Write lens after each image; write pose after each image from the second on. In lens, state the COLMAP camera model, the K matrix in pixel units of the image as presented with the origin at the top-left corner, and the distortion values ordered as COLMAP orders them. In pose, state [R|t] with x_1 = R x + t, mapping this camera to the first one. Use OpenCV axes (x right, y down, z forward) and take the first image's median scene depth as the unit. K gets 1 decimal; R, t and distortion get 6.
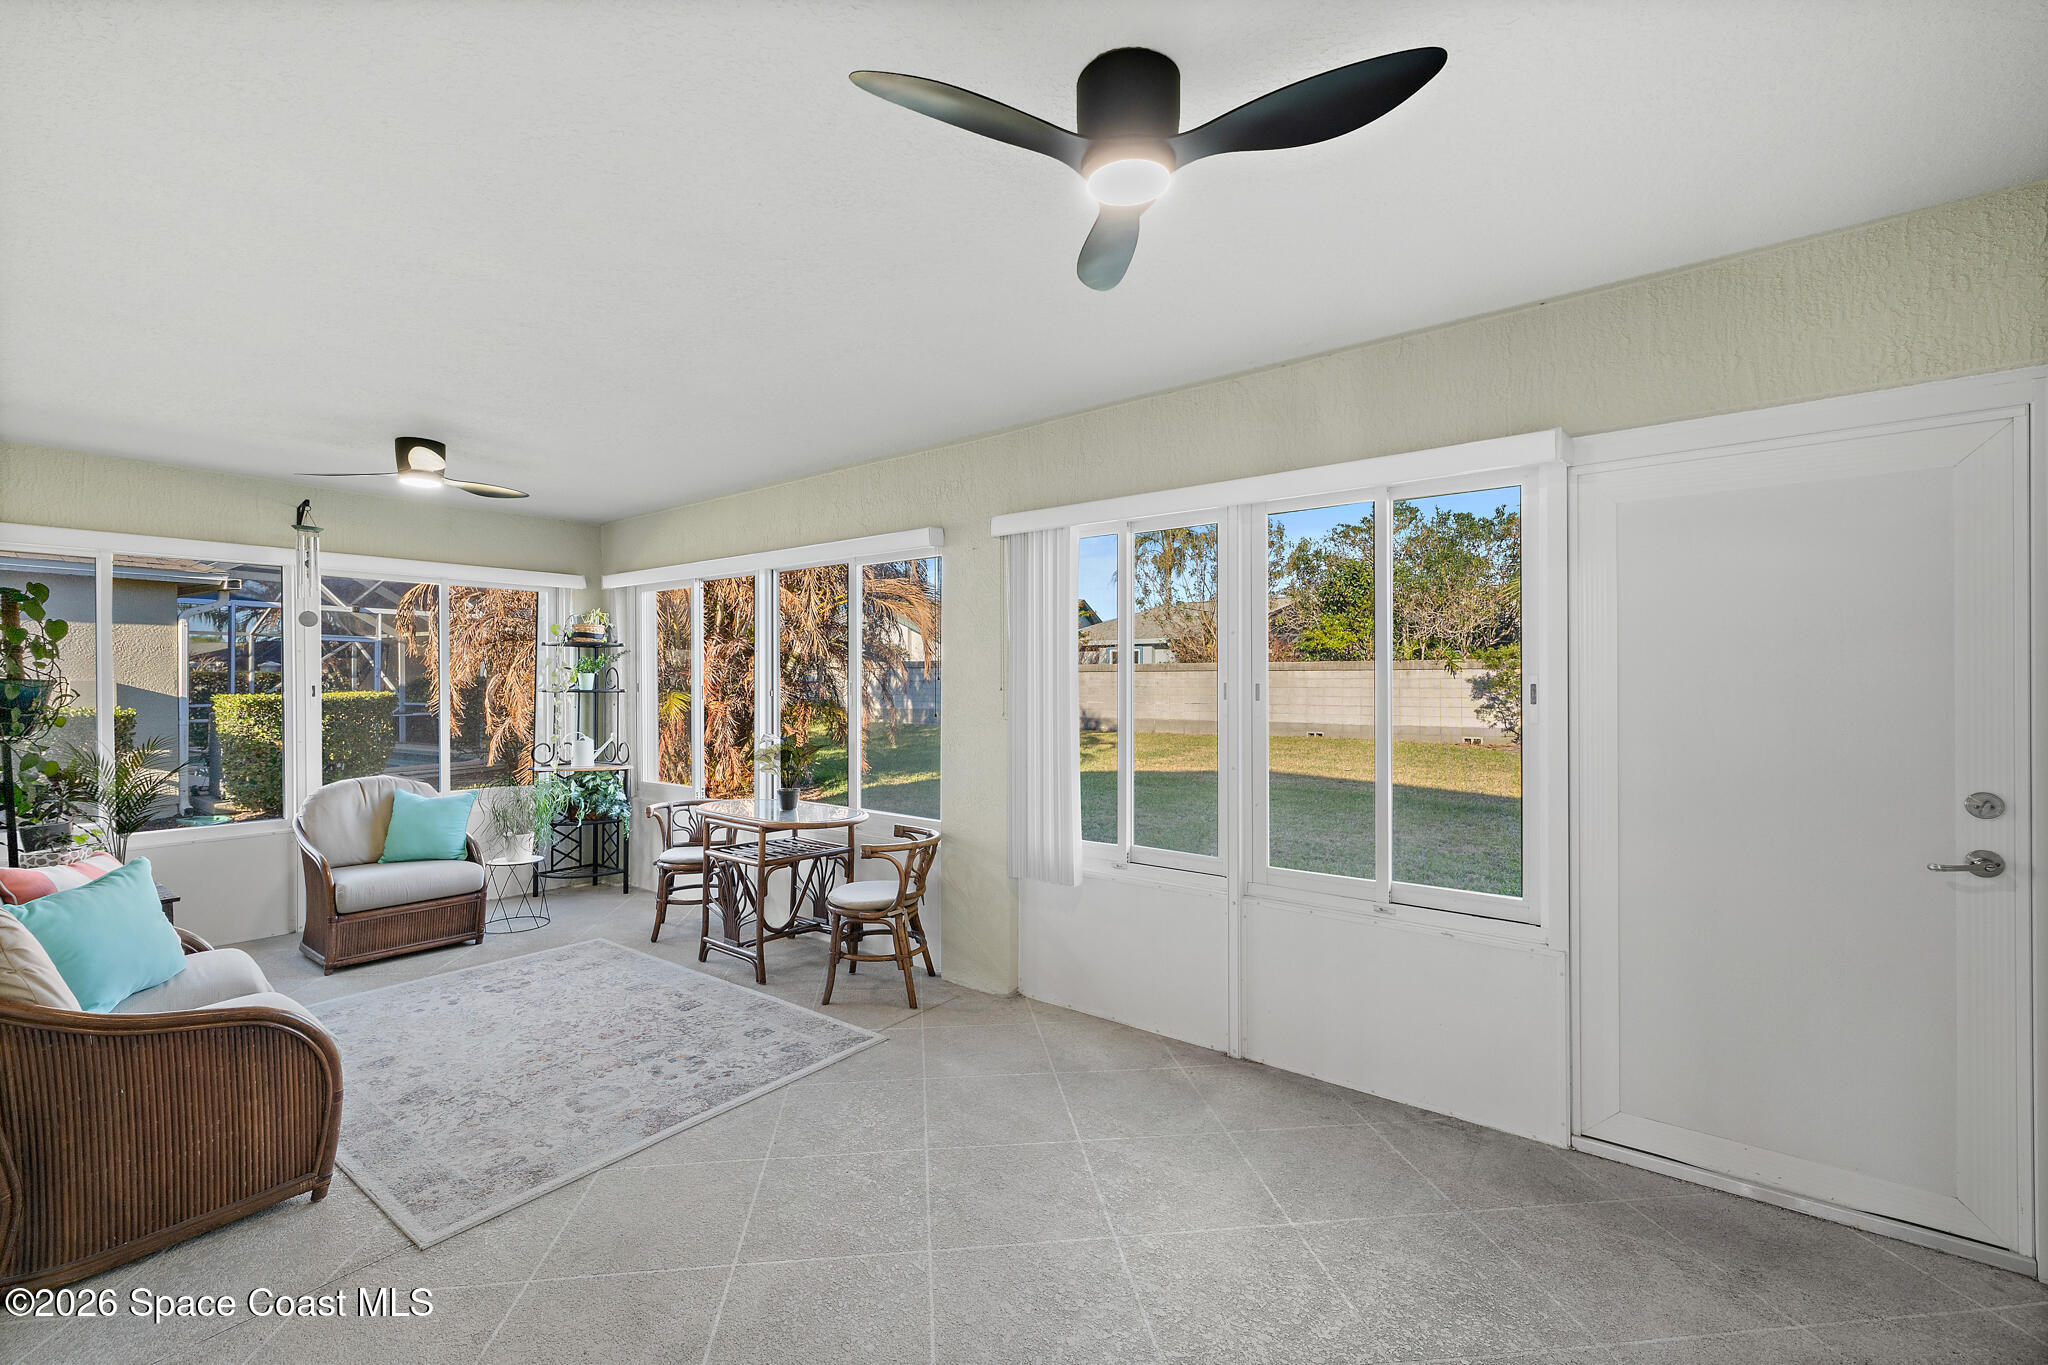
lens RADIAL K [[861.2, 0, 1020.0], [0, 861.2, 675.4], [0, 0, 1]] dist [0.001660, -0.000019]
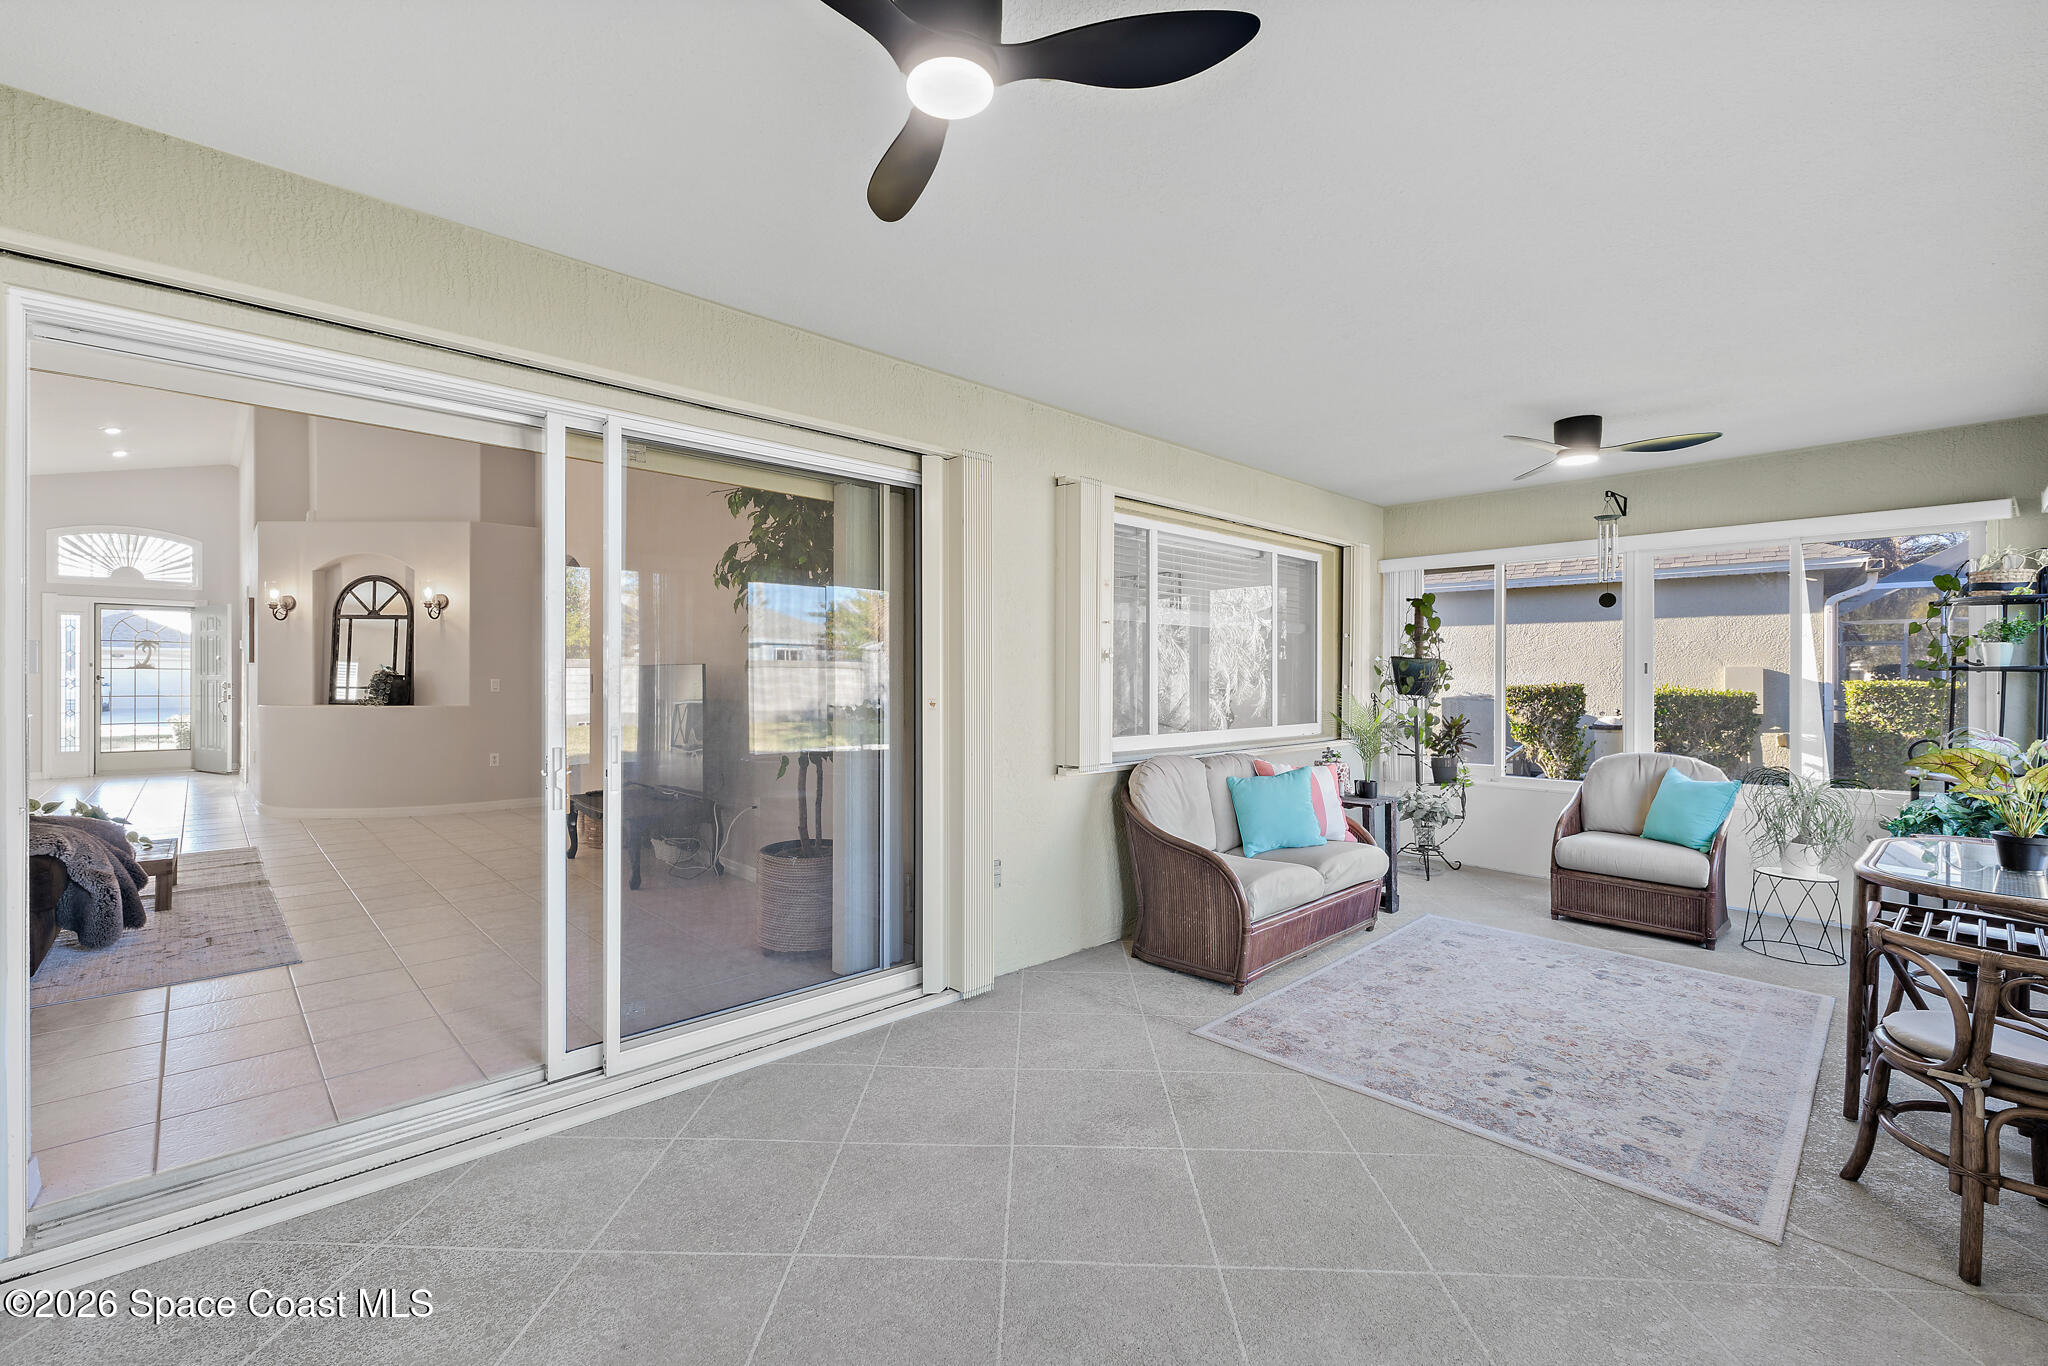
lens RADIAL K [[886.3, 0, 1022.7], [0, 886.3, 642.6], [0, 0, 1]] dist [-0.000376, 0.005527]
pose [[-0.156087, -0.036336, -0.987075, 0.513433], [0.005794, 0.999272, -0.037701, 0.030488], [0.987726, -0.011604, -0.155763, 0.561143]]
